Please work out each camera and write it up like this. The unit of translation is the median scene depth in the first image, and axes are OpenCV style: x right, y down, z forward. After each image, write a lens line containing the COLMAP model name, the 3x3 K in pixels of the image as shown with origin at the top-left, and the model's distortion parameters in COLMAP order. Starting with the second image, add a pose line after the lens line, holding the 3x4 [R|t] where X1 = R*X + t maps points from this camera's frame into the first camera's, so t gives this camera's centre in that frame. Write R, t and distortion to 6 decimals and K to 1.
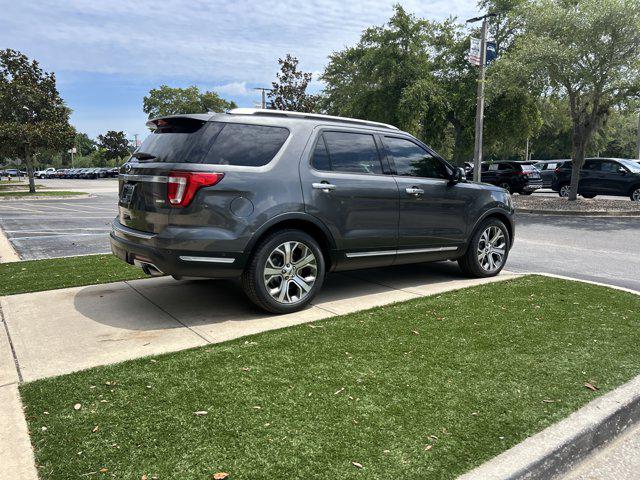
lens RADIAL K [[478.2, 0, 321.9], [0, 478.2, 241.4], [0, 0, 1]] dist [0.043882, -0.047216]
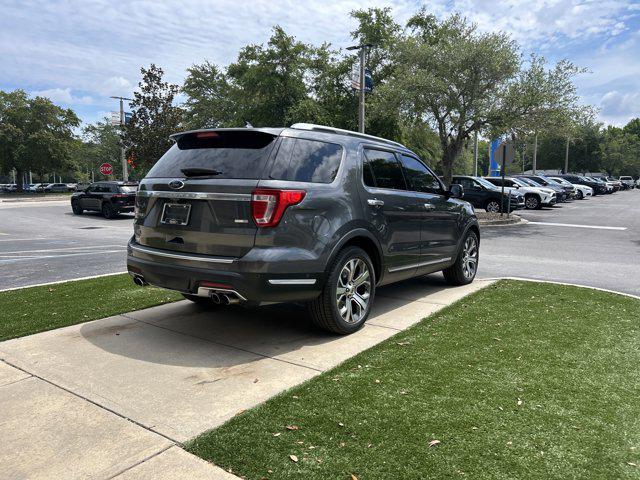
lens RADIAL K [[479.4, 0, 323.5], [0, 479.4, 230.5], [0, 0, 1]] dist [0.045820, -0.047930]
pose [[0.949707, -0.027992, 0.311887, -0.103836], [0.044843, 0.997889, -0.046985, -0.003506], [-0.309913, 0.058608, 0.948957, 0.019234]]
